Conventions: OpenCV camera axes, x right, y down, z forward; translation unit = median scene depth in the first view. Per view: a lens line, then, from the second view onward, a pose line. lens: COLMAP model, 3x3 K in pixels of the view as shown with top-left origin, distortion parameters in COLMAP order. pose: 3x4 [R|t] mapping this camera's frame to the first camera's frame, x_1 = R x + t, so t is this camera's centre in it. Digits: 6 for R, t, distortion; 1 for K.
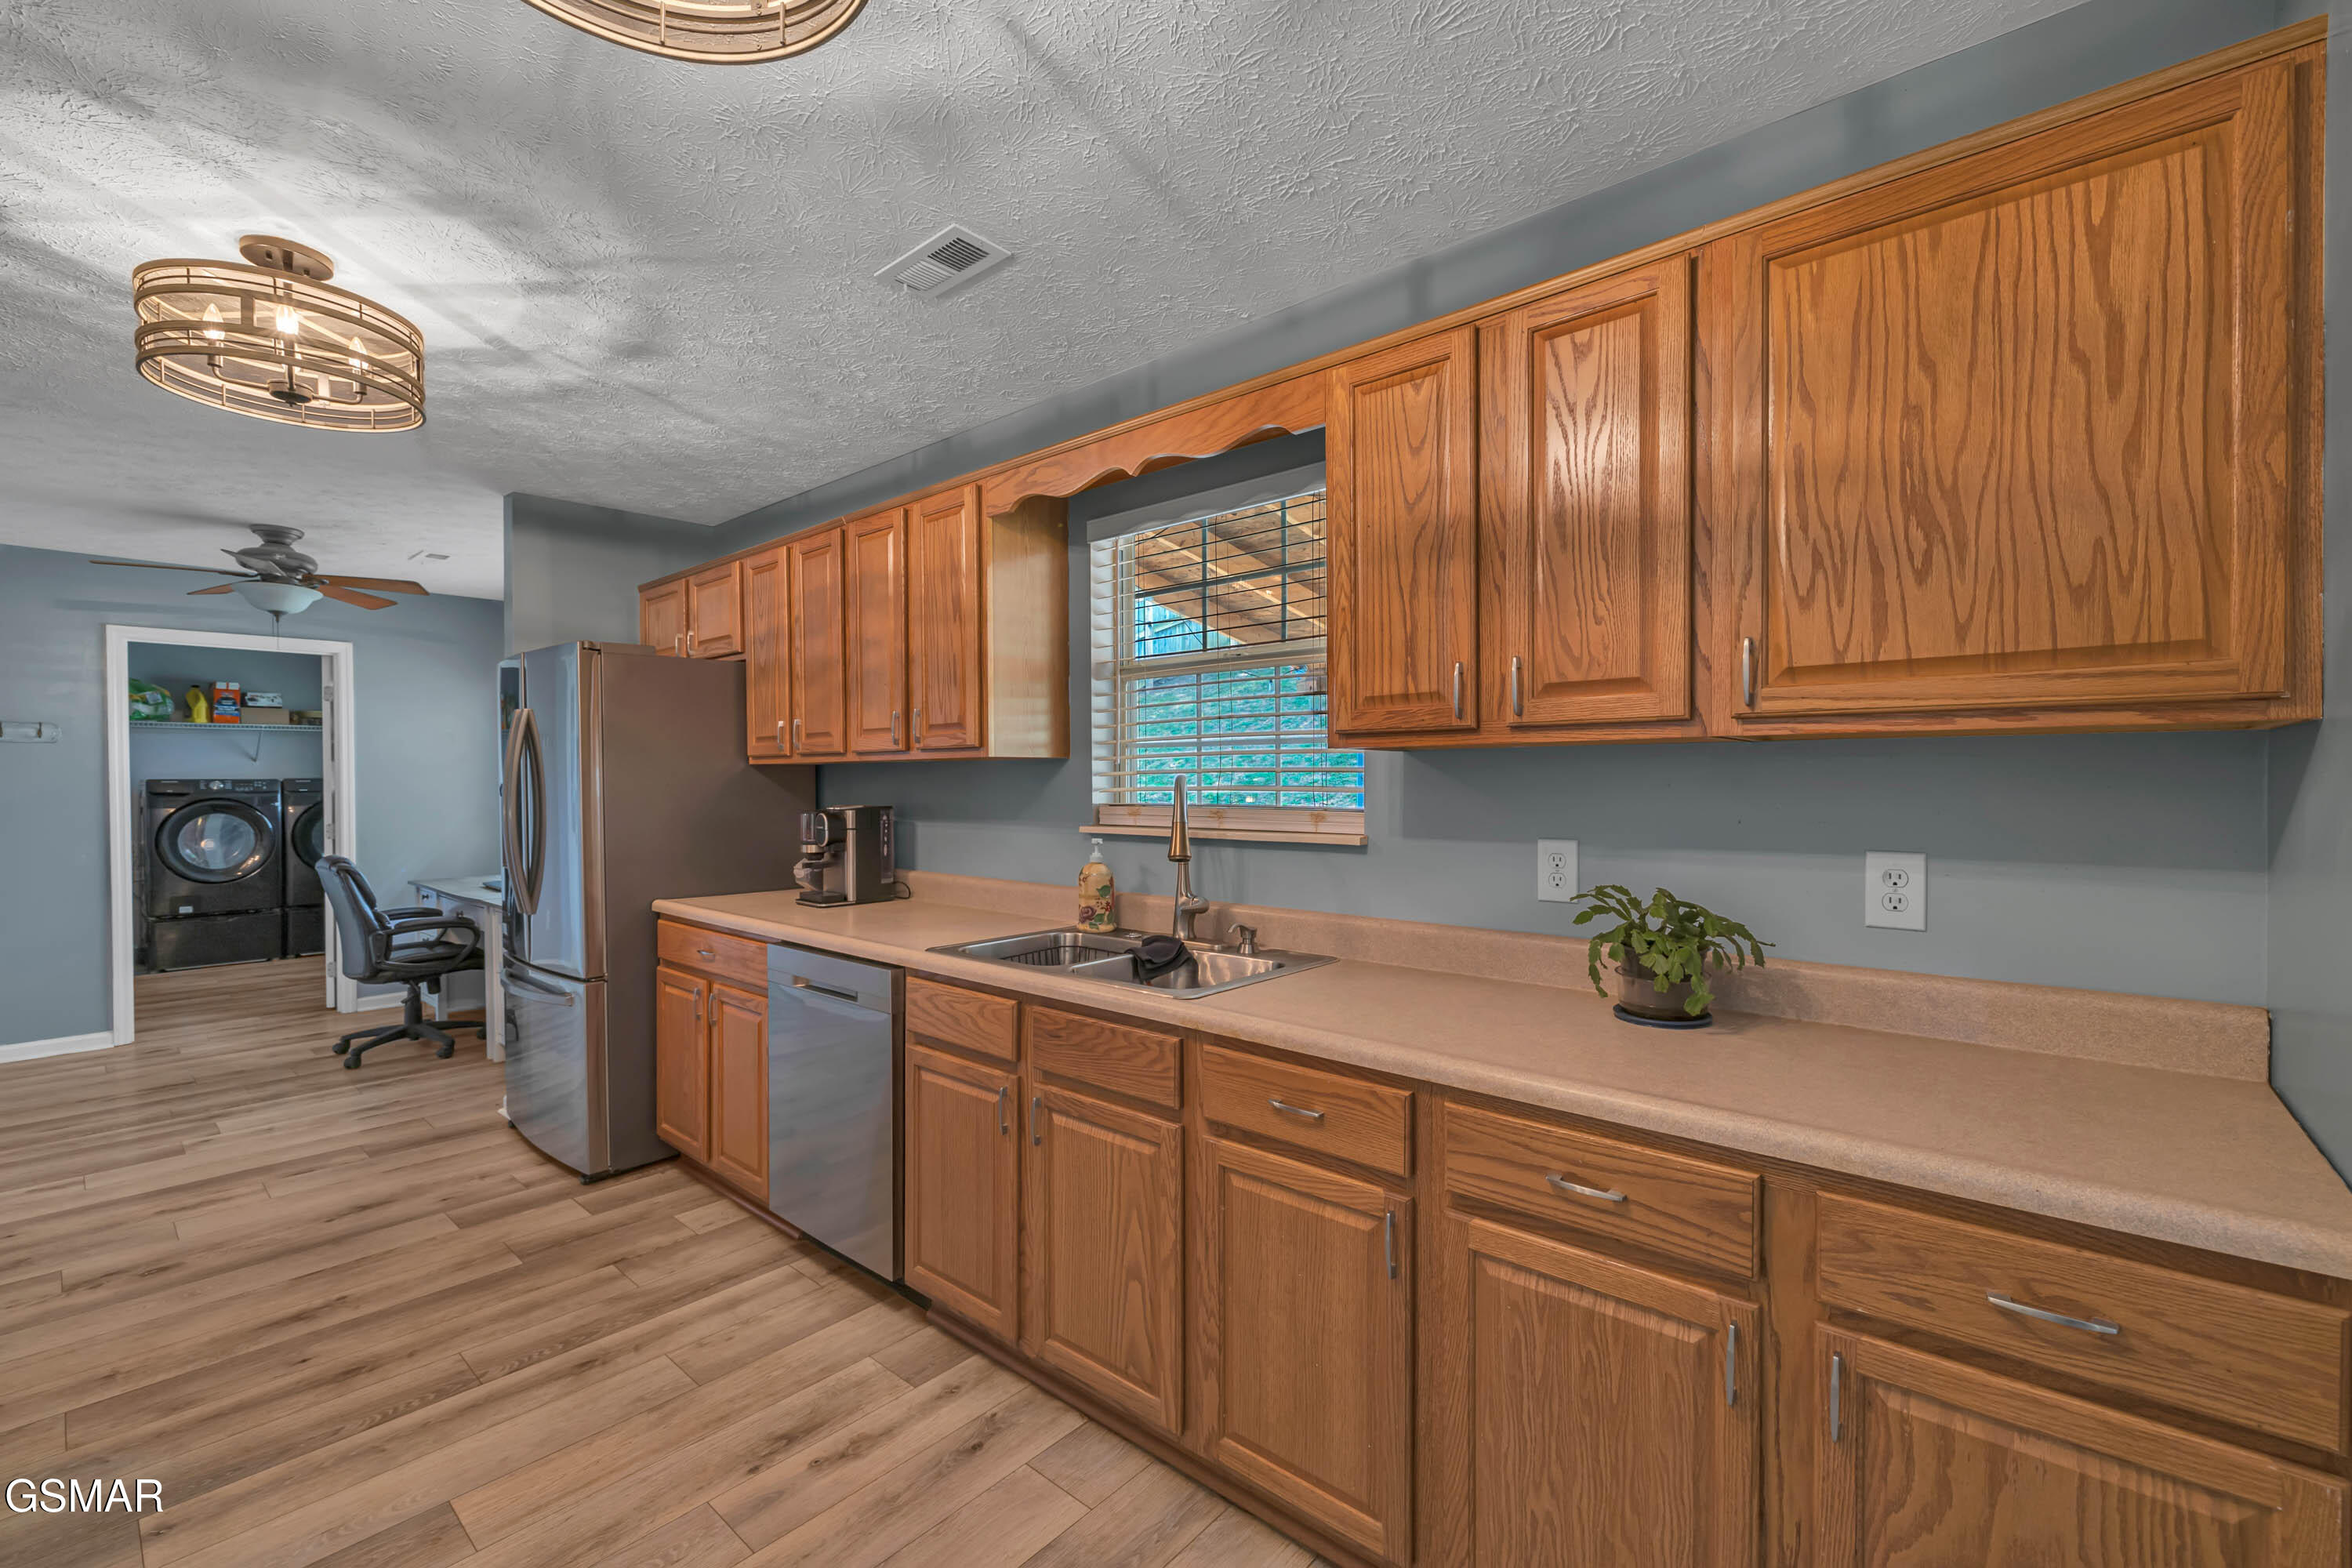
lens RADIAL K [[999.5, 0, 1166.7], [0, 999.5, 789.6], [0, 0, 1]] dist [0.002053, 0.000300]
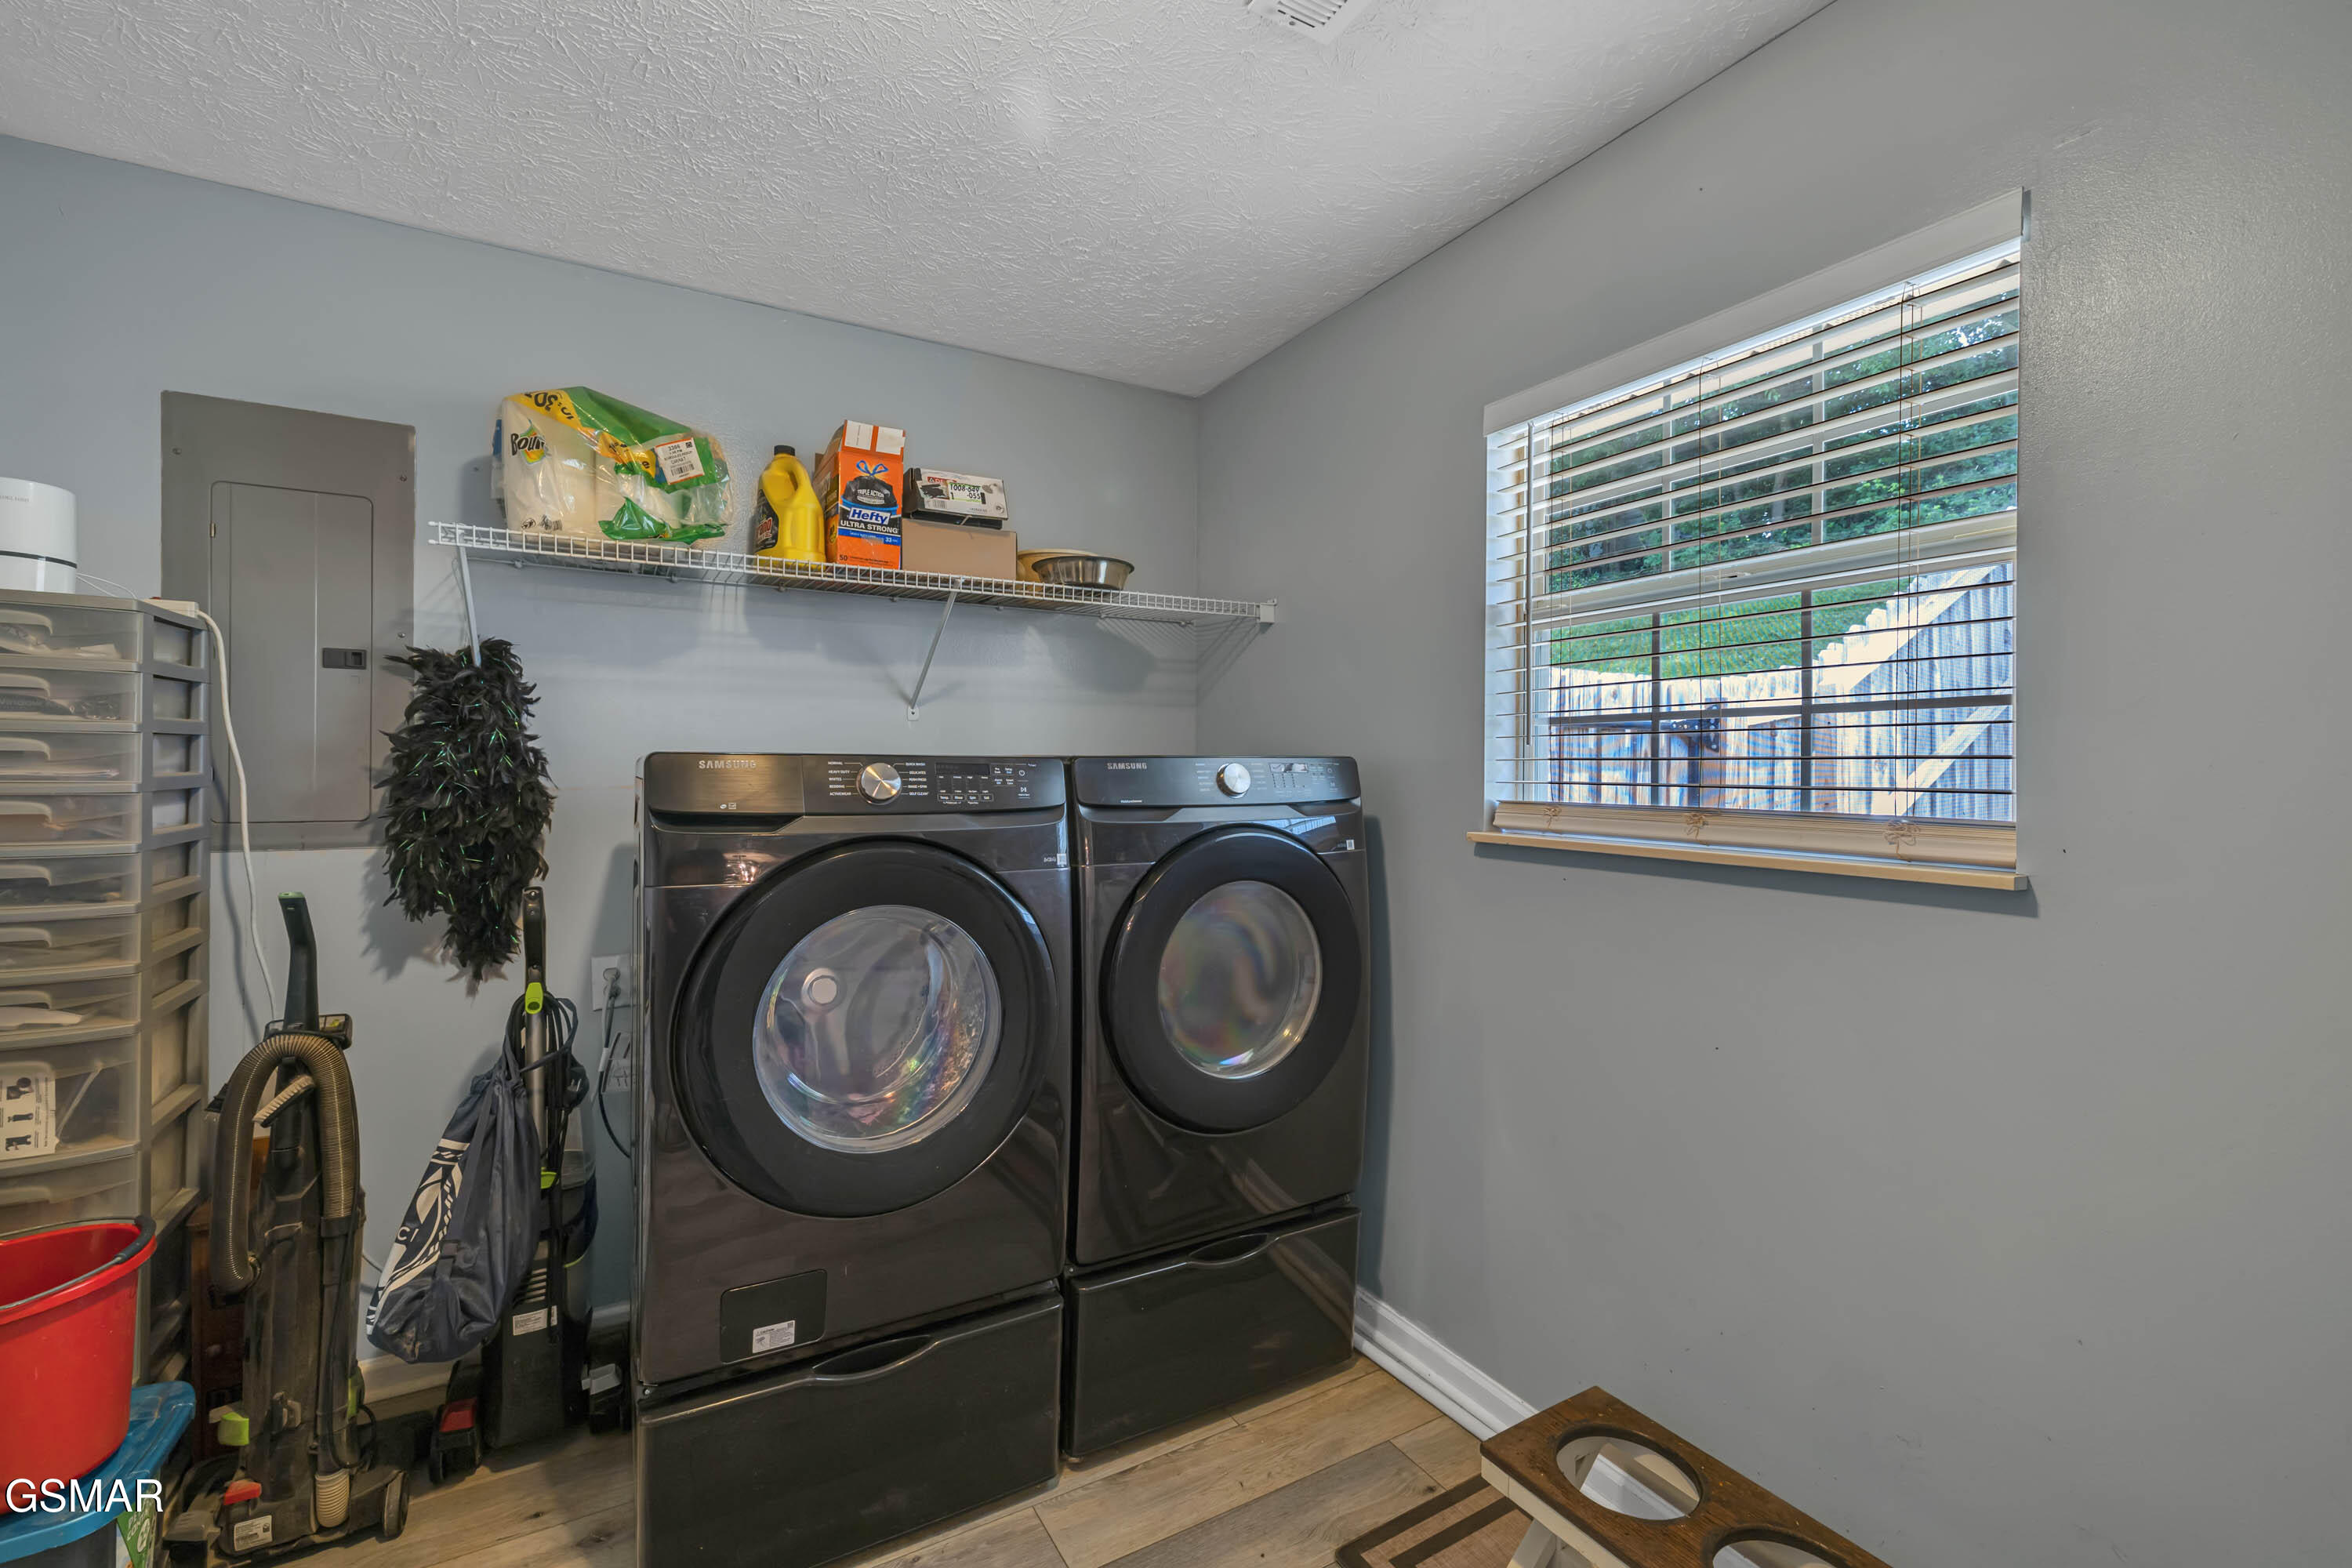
lens RADIAL K [[999.5, 0, 1166.7], [0, 999.5, 789.6], [0, 0, 1]] dist [0.002053, 0.000300]
pose [[0.947039, 0.011934, -0.320897, -1.202186], [-0.014477, 0.999880, -0.005539, -0.002258], [0.320793, 0.009891, 0.947098, 1.187431]]
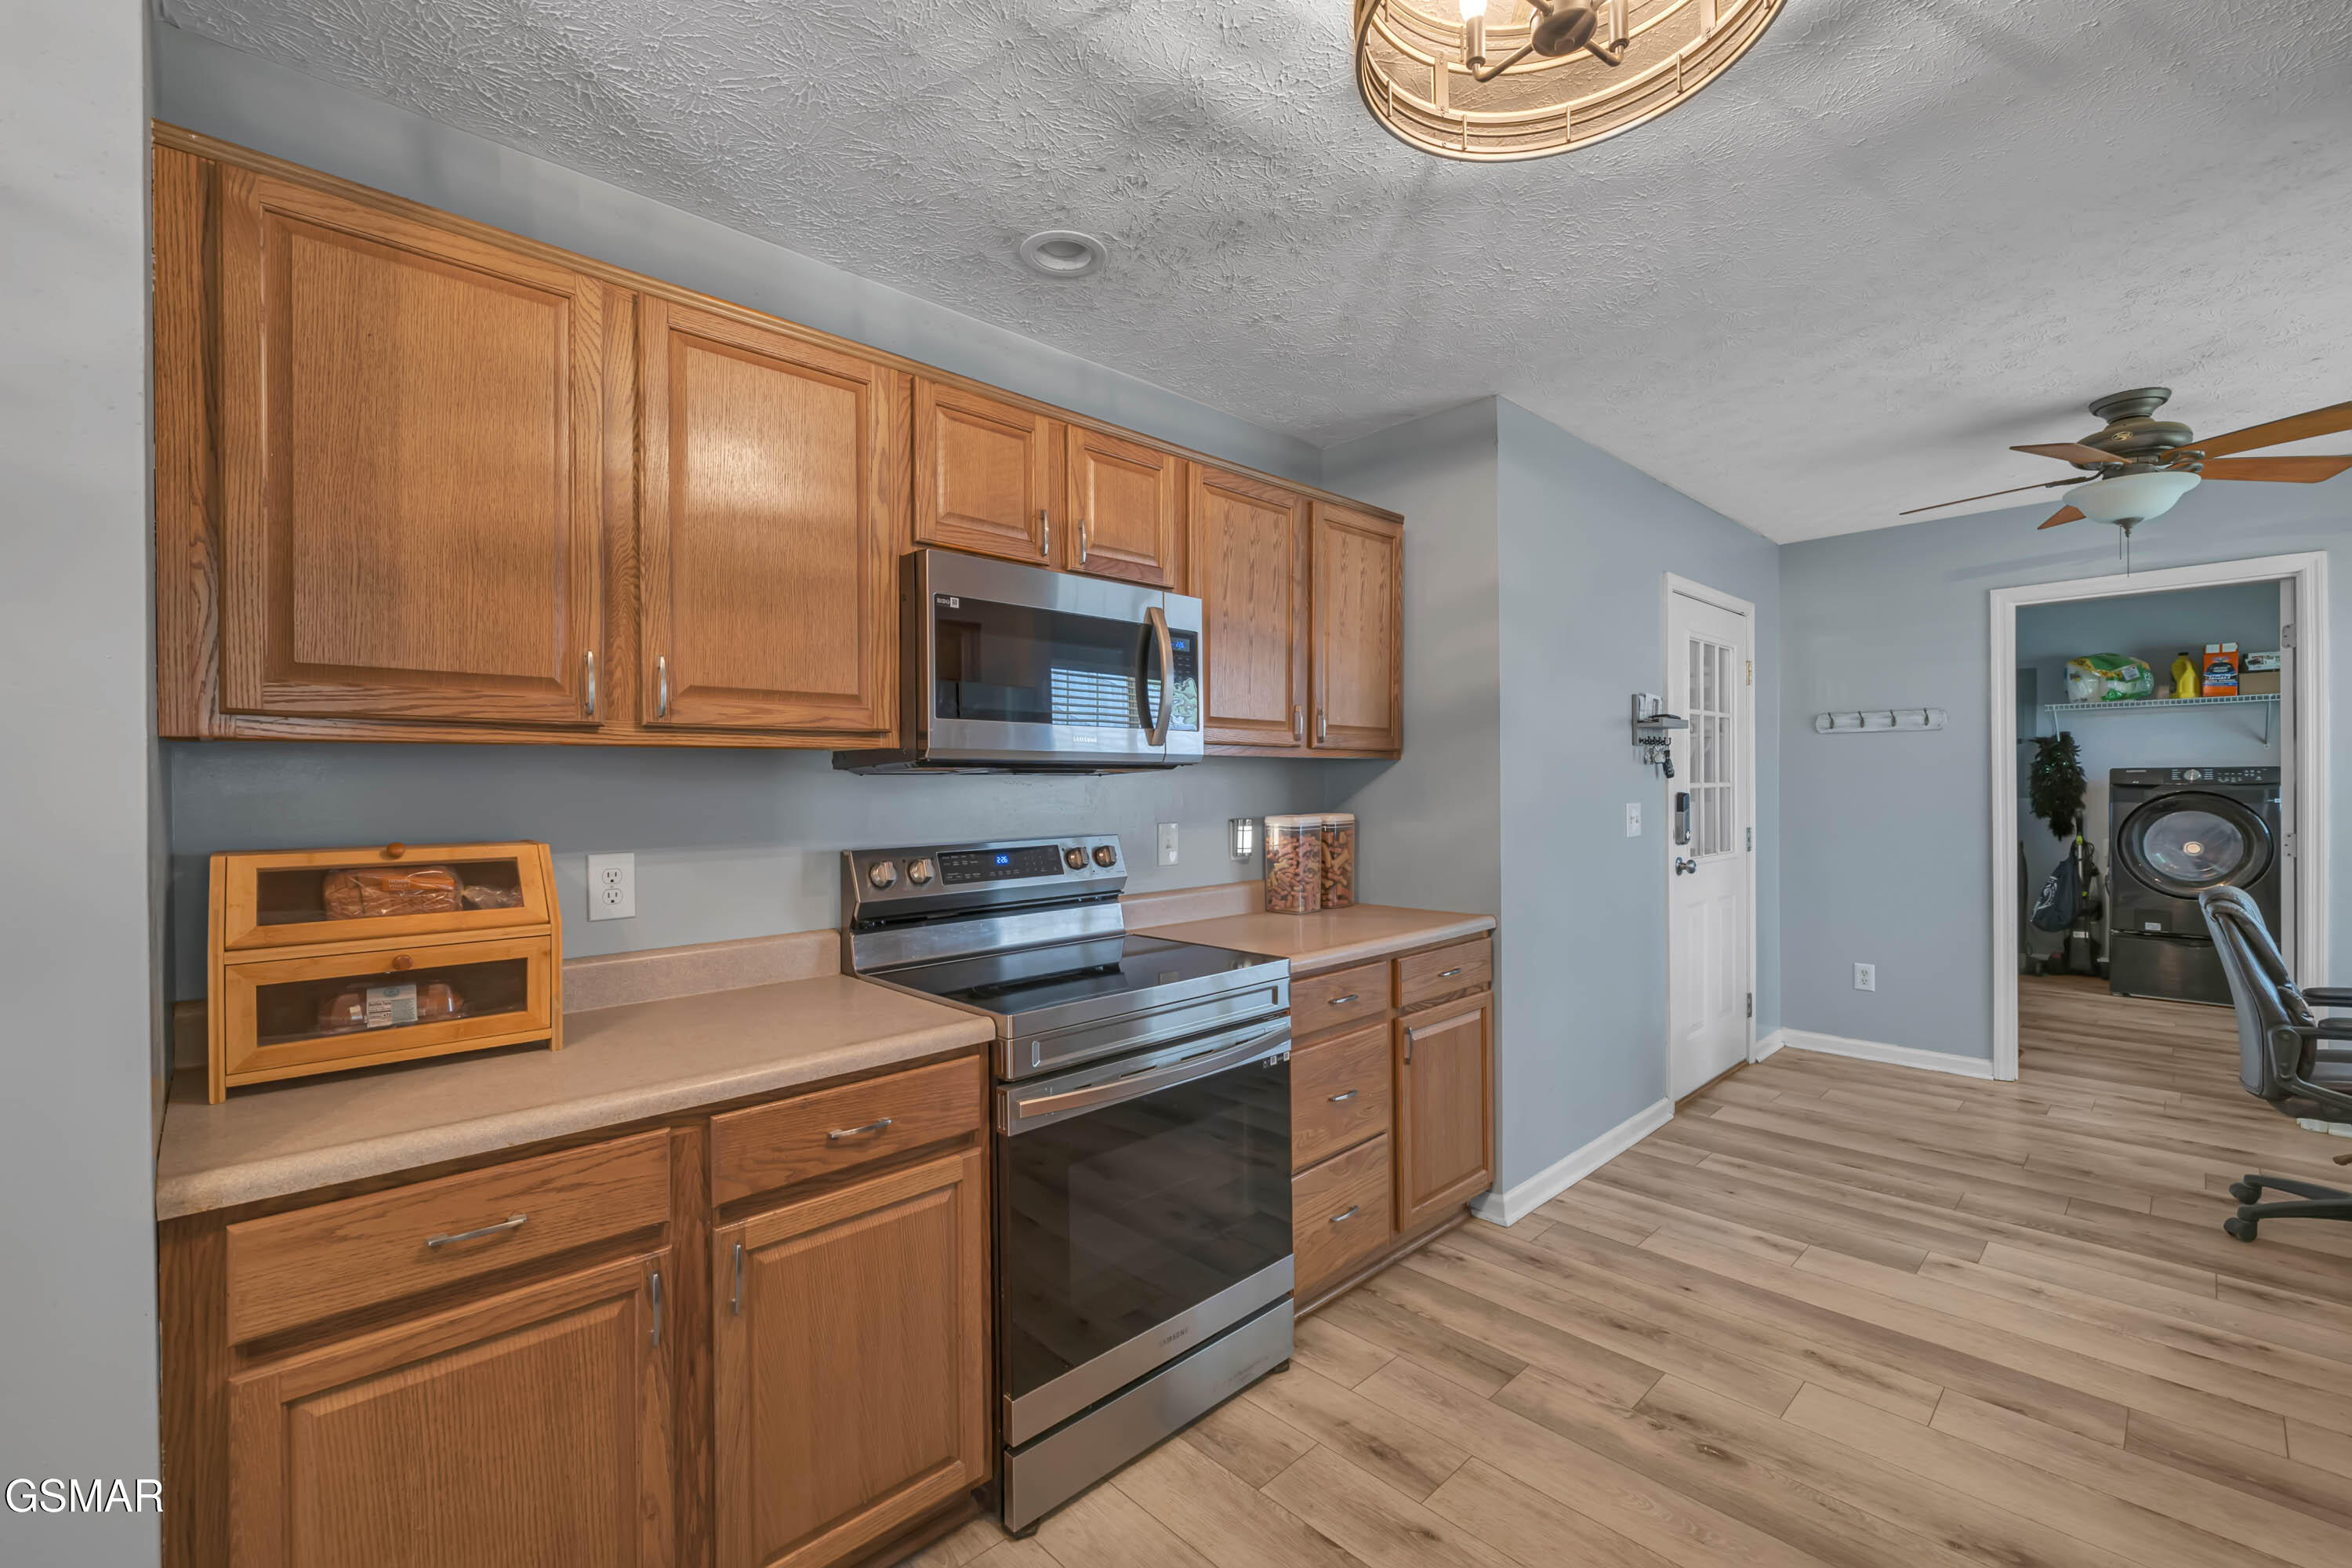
lens RADIAL K [[999.5, 0, 1166.7], [0, 999.5, 789.6], [0, 0, 1]] dist [0.002053, 0.000300]
pose [[-0.072180, 0.009073, -0.997350, -0.148564], [0.001621, 0.999958, 0.008979, -0.001653], [0.997390, -0.000968, -0.072192, 0.366810]]
